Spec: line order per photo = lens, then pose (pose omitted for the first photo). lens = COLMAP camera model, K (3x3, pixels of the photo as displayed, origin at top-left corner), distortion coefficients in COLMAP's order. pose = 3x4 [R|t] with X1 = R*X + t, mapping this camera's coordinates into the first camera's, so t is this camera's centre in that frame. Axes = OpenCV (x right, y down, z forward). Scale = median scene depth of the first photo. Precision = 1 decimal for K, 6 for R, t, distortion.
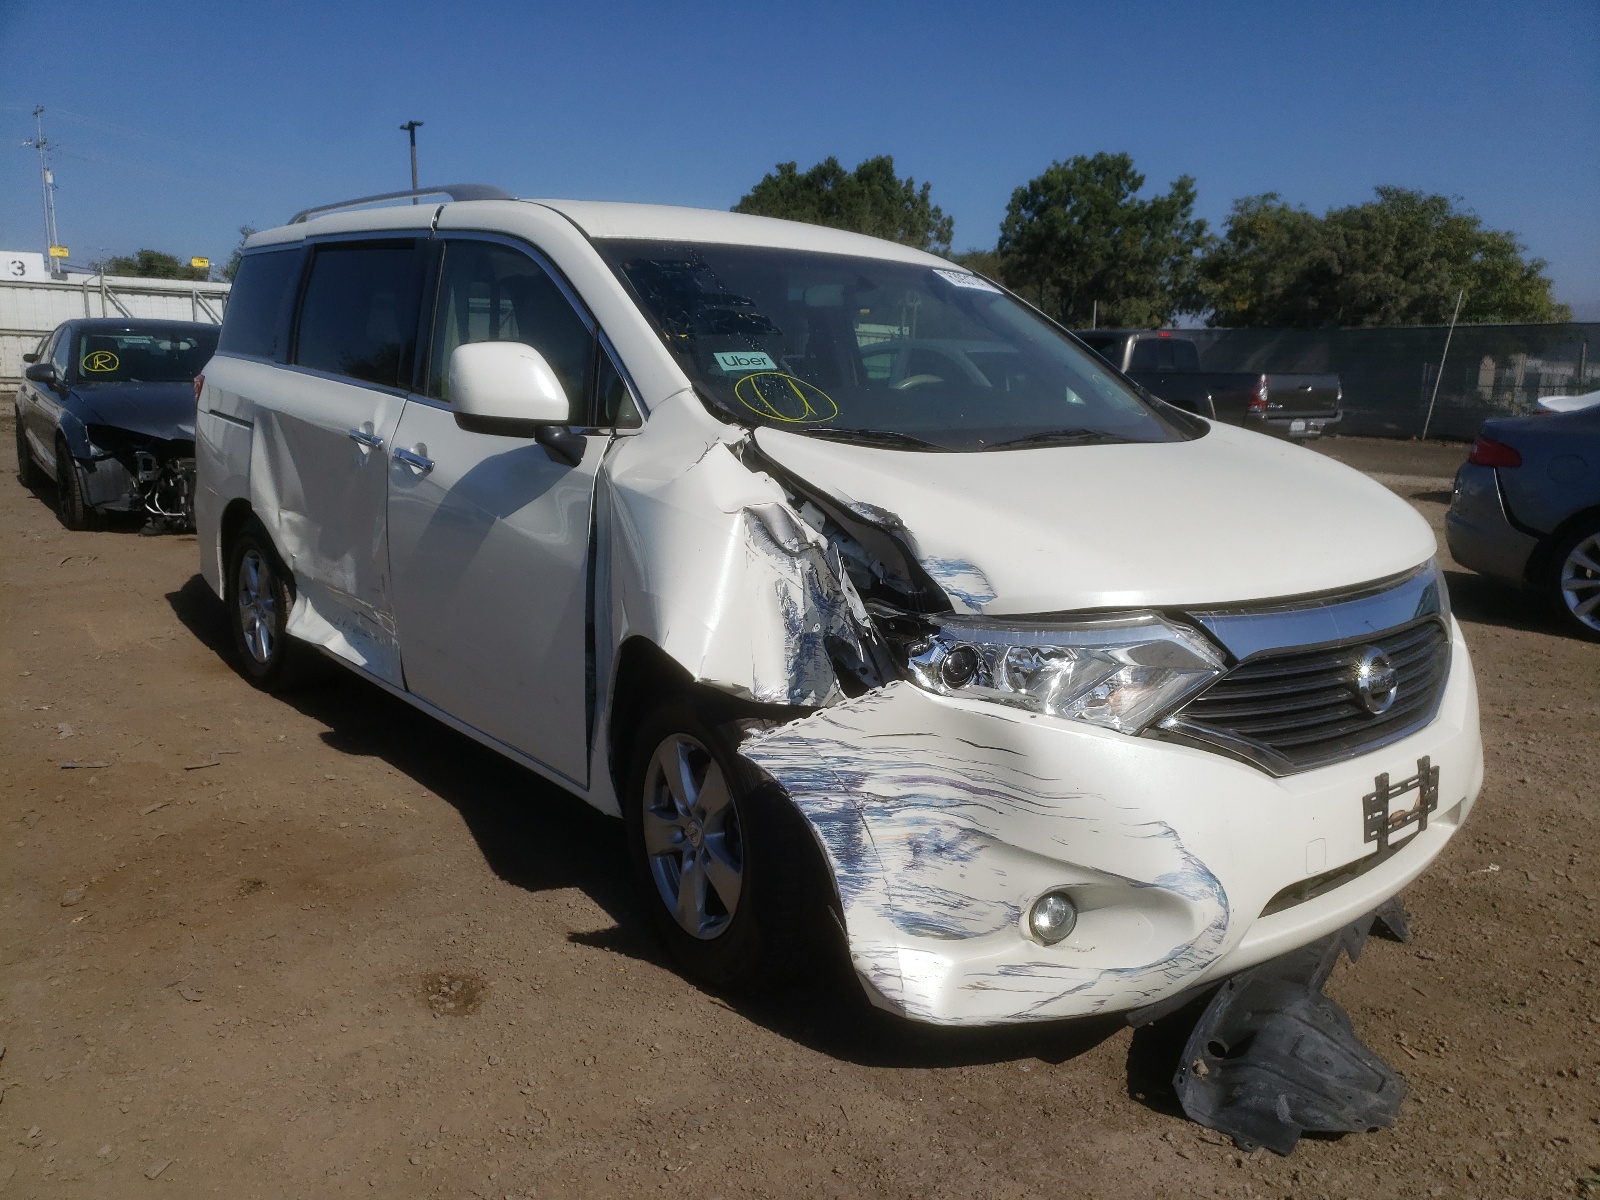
lens RADIAL K [[1211.1, 0, 856.2], [0, 1211.1, 597.9], [0, 0, 1]] dist [0.166956, -0.428957]
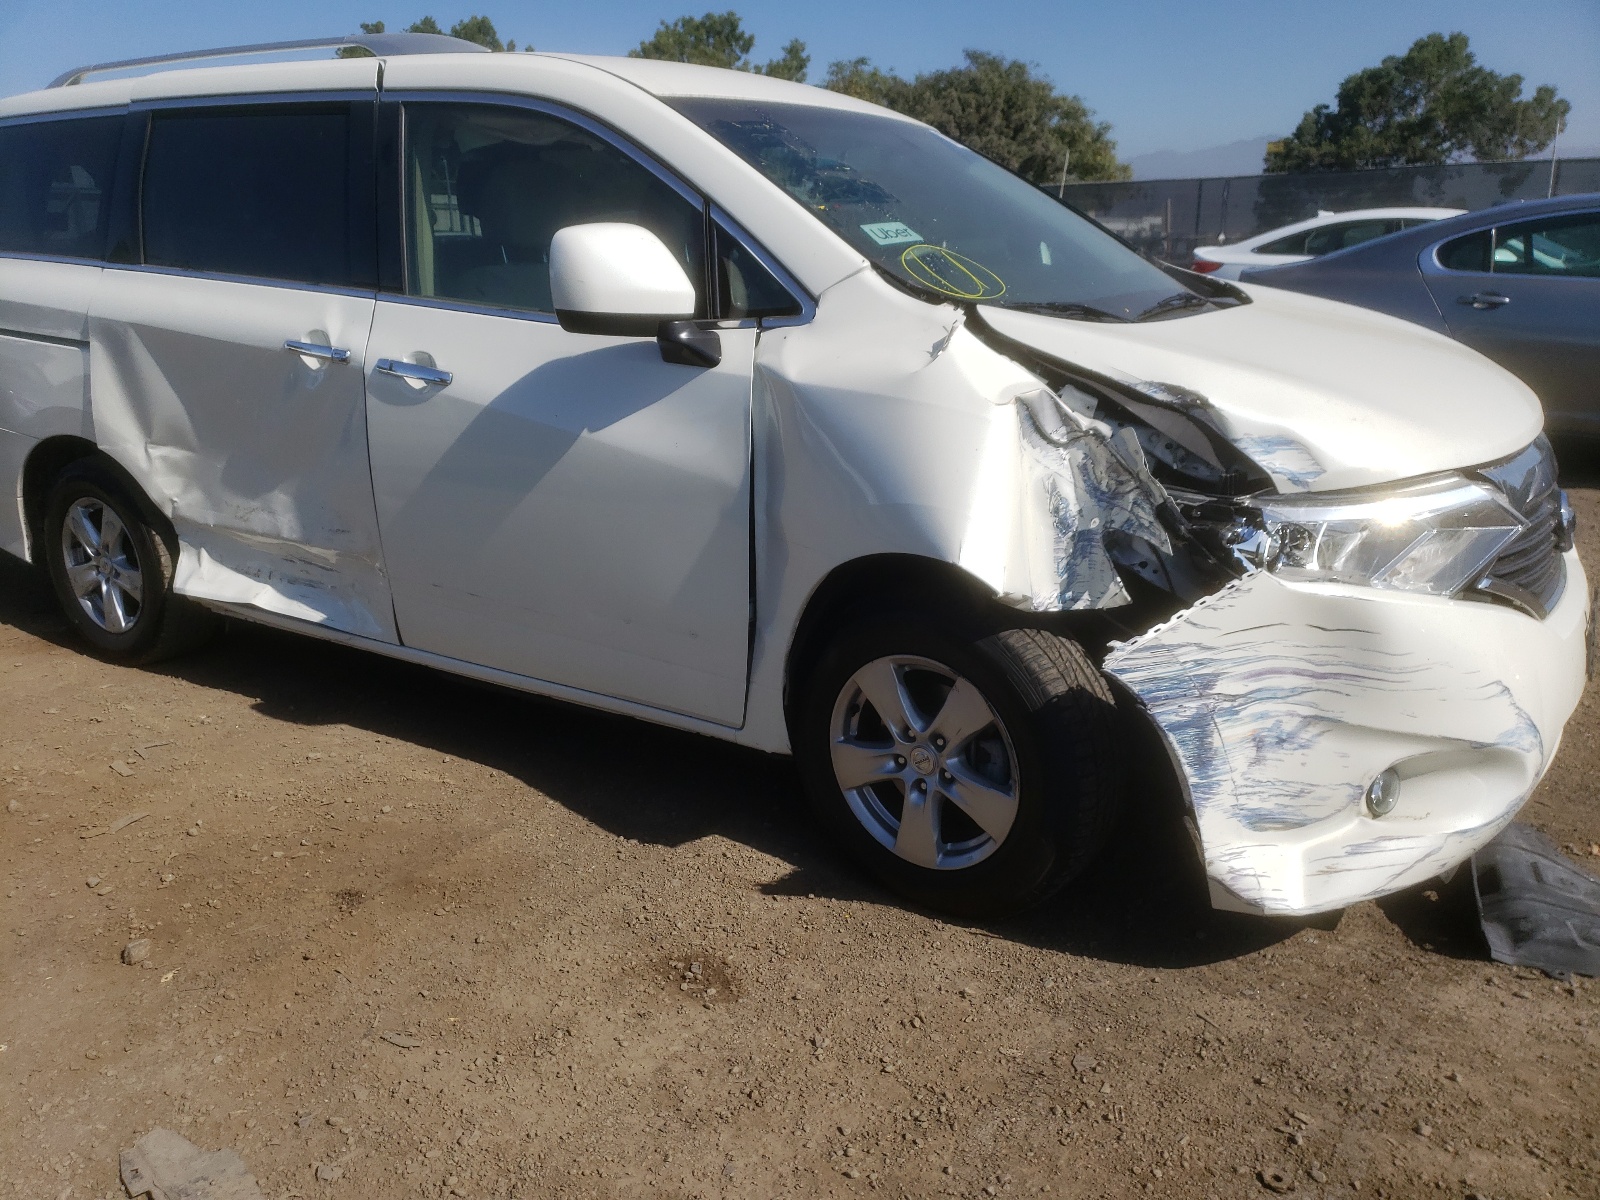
lens RADIAL K [[1198.1, 0, 755.9], [0, 1198.1, 577.8], [0, 0, 1]] dist [0.009423, 0.008839]
pose [[0.959206, -0.111145, 0.259943, -0.523517], [0.088704, 0.991367, 0.096560, -0.045201], [-0.268431, -0.069563, 0.960784, 0.201828]]
